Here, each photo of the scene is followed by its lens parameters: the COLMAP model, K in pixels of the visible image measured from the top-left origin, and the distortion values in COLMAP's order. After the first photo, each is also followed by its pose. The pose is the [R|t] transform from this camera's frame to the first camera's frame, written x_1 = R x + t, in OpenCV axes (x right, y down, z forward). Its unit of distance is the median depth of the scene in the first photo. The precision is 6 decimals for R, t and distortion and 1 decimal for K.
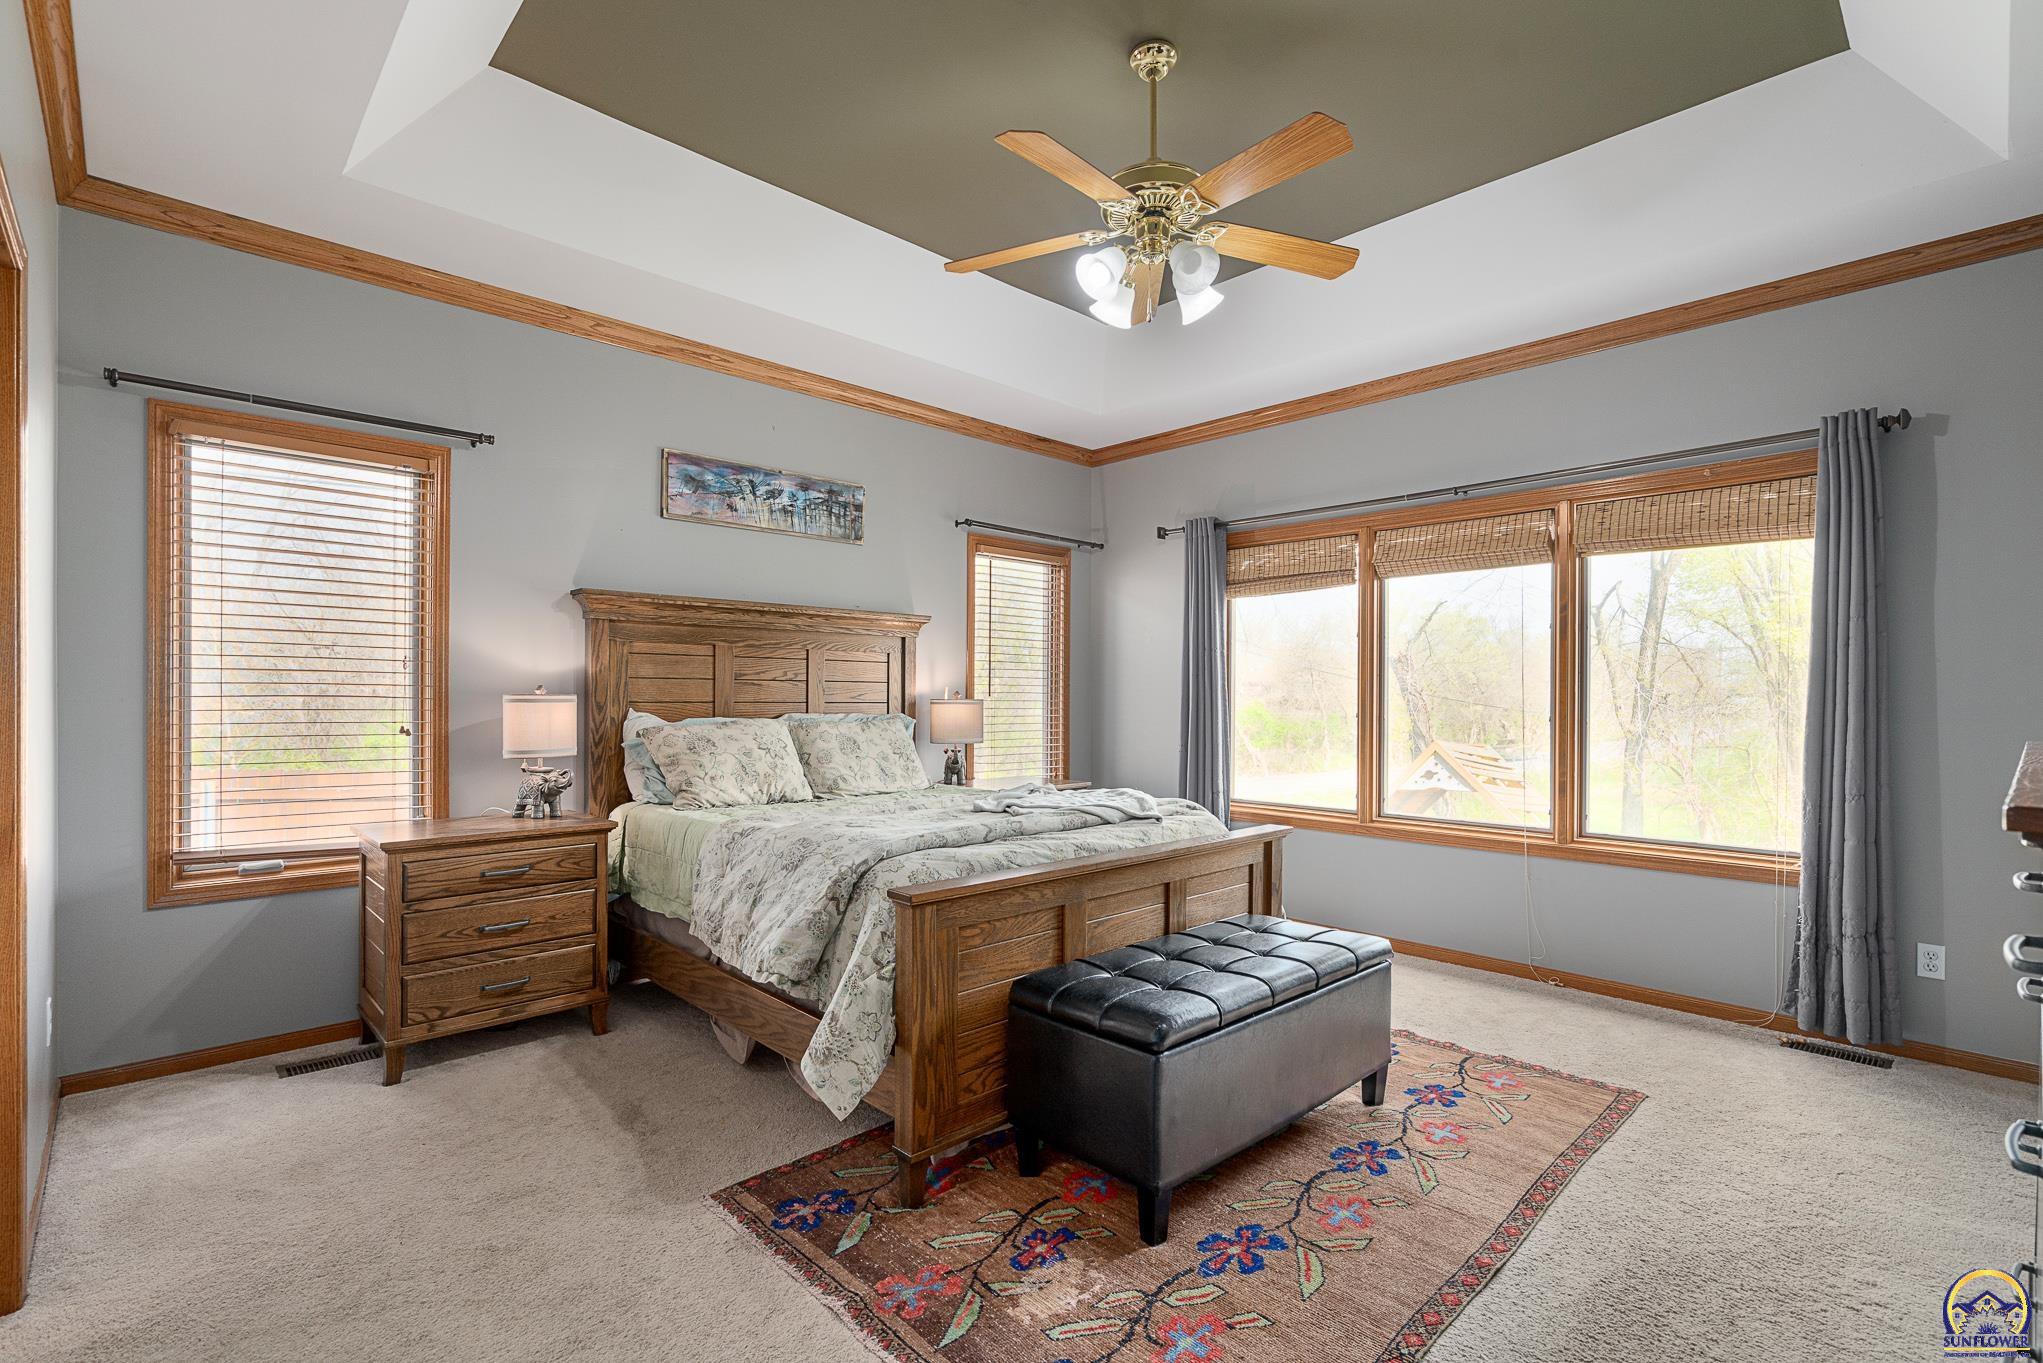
lens RADIAL K [[935.0, 0, 1016.6], [0, 935.0, 678.8], [0, 0, 1]] dist [-0.003715, 0.000718]
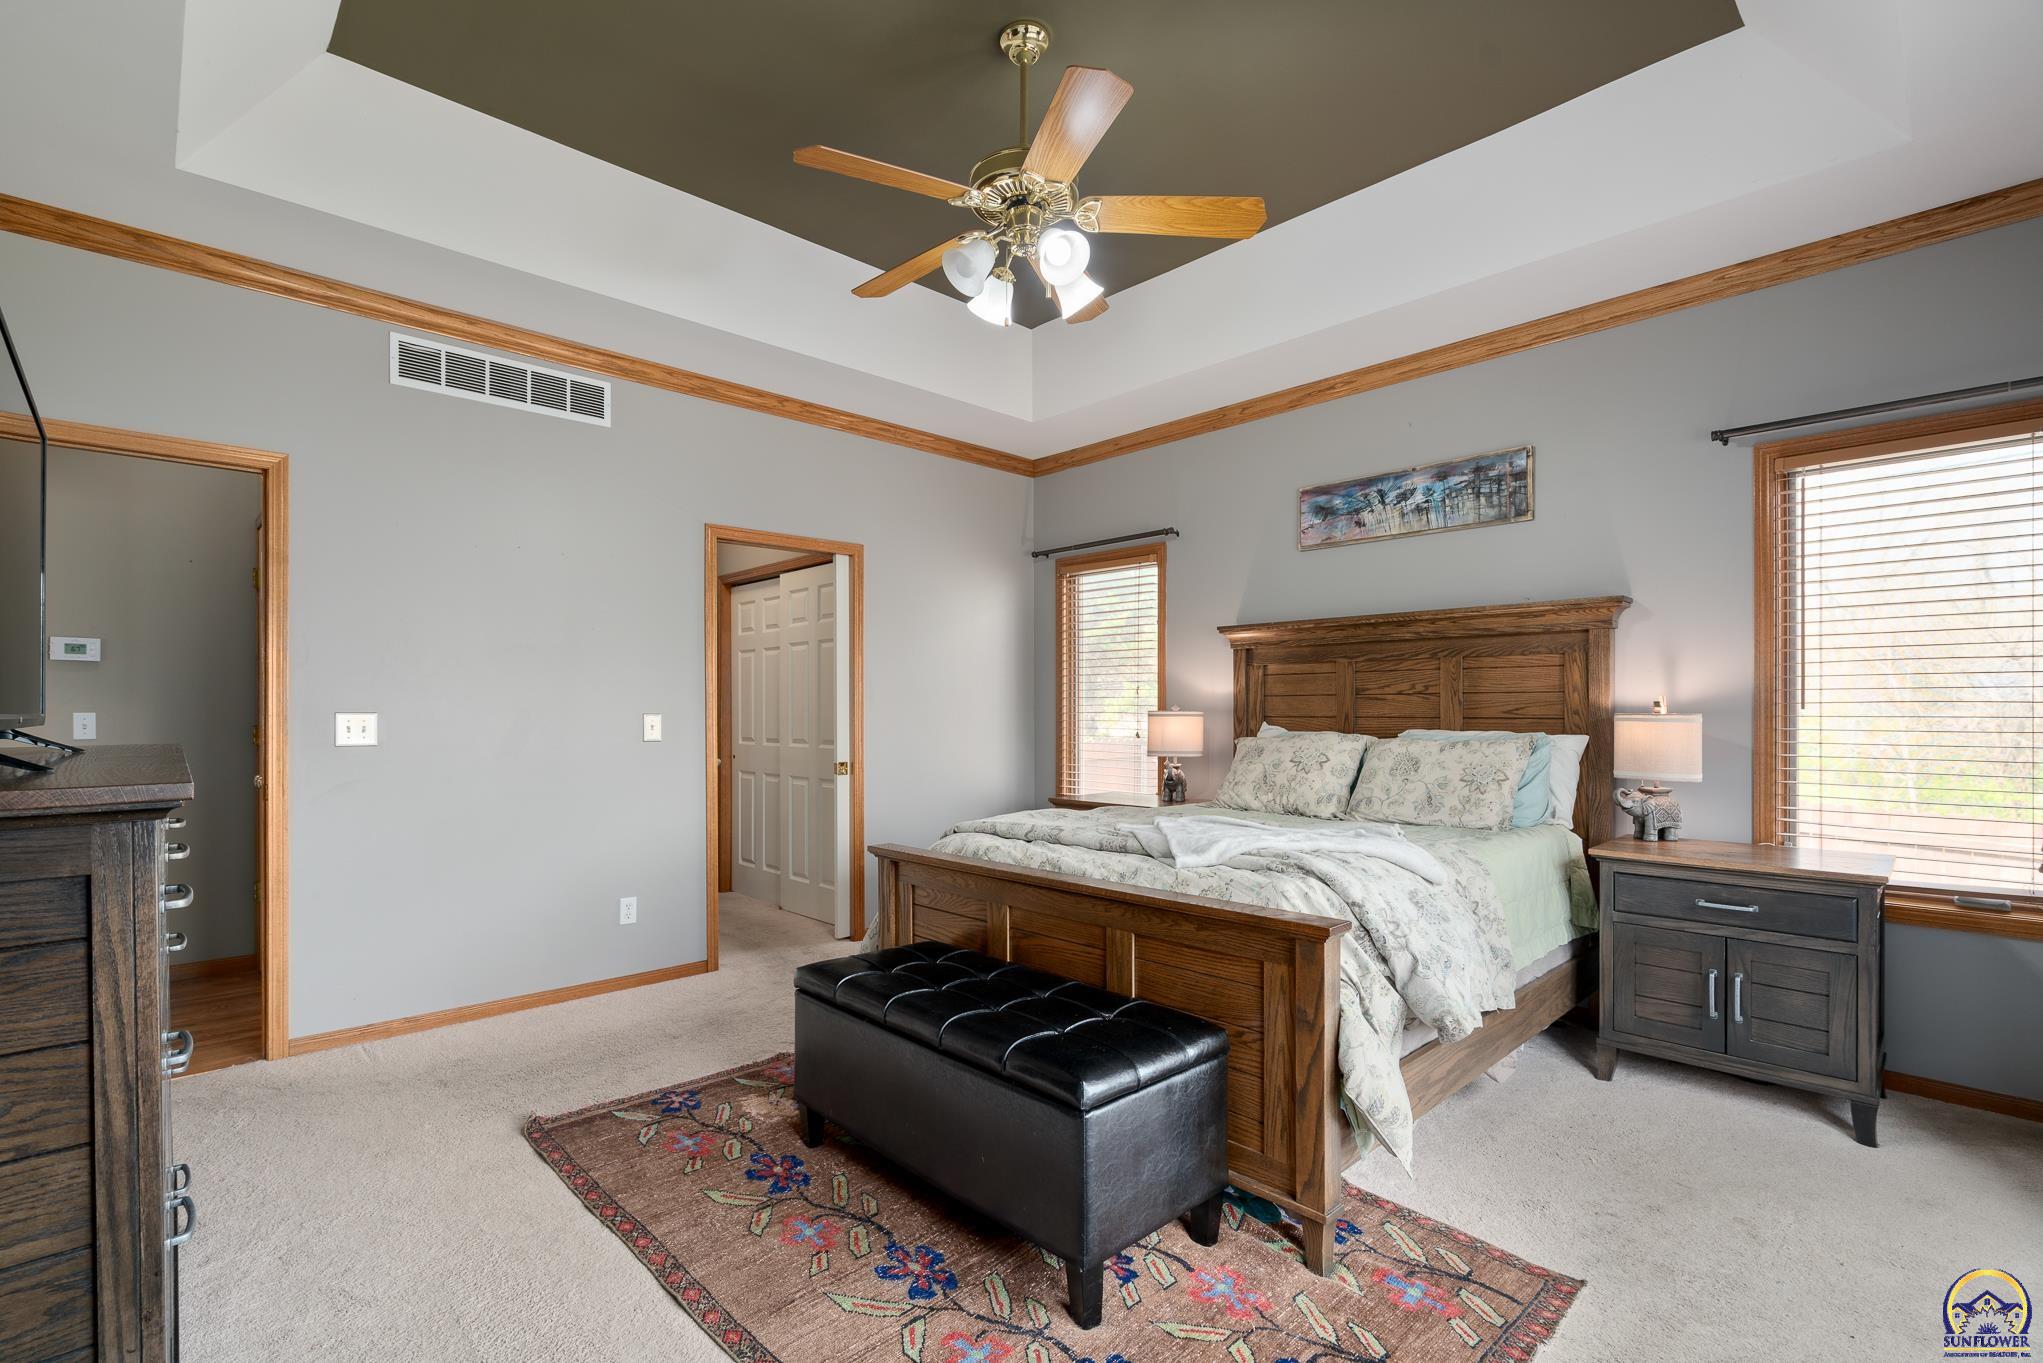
lens RADIAL K [[935.0, 0, 1016.6], [0, 935.0, 678.8], [0, 0, 1]] dist [-0.003715, 0.000718]
pose [[-0.001149, -0.041532, -0.999137, 0.704700], [0.015970, 0.999009, -0.041545, 0.019606], [0.999872, -0.016003, -0.000484, 0.639070]]
